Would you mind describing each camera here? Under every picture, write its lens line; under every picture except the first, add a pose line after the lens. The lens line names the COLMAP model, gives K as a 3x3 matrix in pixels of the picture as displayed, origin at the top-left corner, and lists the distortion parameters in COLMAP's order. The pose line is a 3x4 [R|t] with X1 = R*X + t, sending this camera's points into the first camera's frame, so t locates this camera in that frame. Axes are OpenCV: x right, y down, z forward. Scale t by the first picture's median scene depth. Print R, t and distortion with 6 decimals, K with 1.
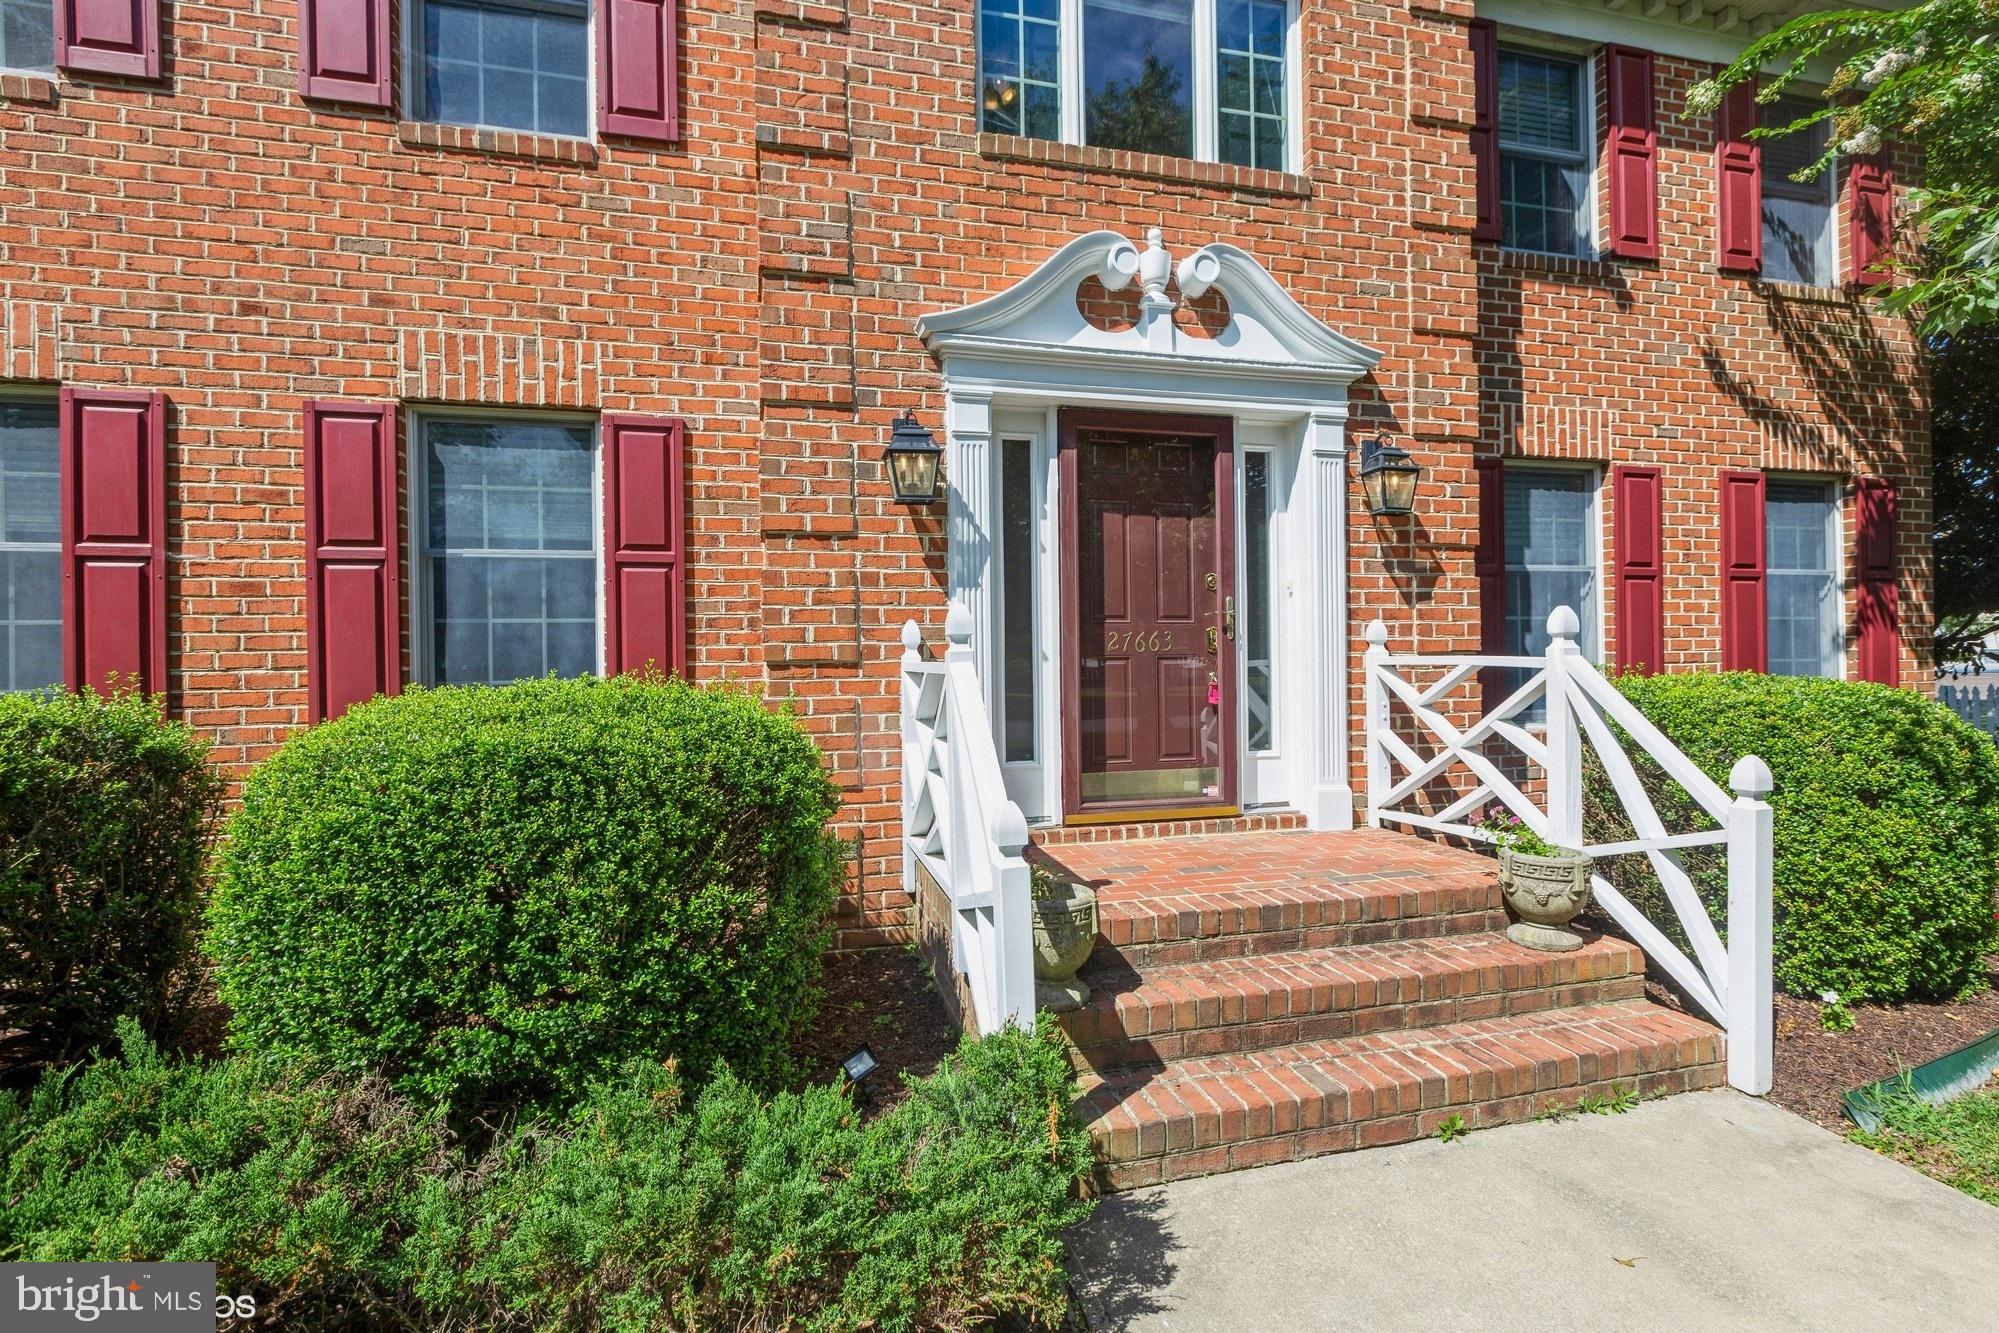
lens RADIAL K [[896.7, 0, 1004.0], [0, 896.7, 662.1], [0, 0, 1]] dist [0.000415, 0.000121]
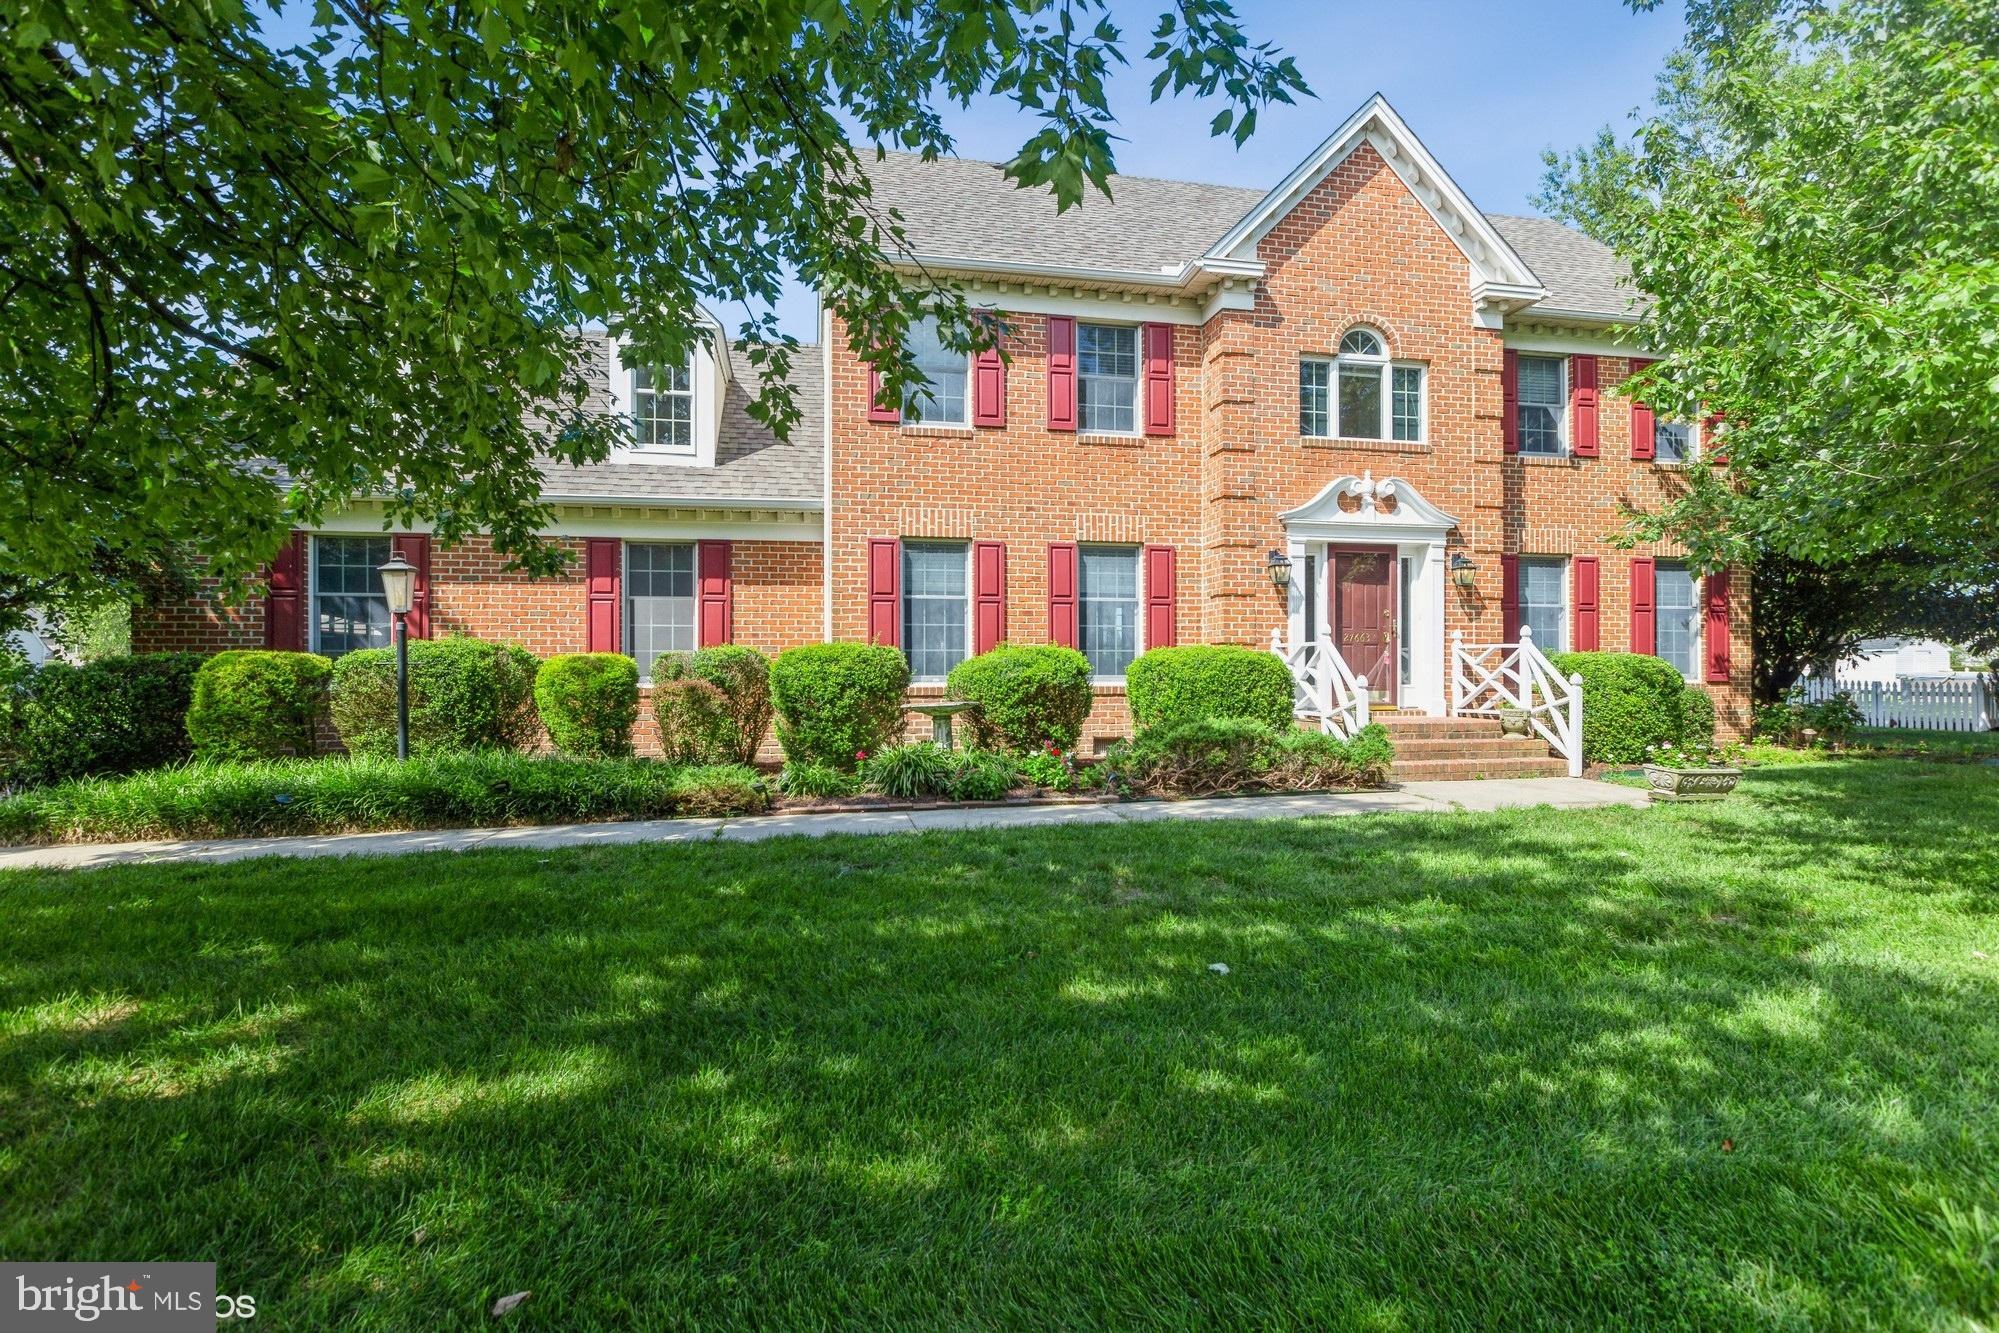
lens RADIAL K [[956.2, 0, 995.1], [0, 956.2, 666.2], [0, 0, 1]] dist [0.000452, 0.000173]
pose [[0.998734, 0.012938, -0.048602, -0.720028], [-0.013100, 0.999910, -0.003014, 0.077675], [0.048559, 0.003647, 0.998814, -1.676348]]
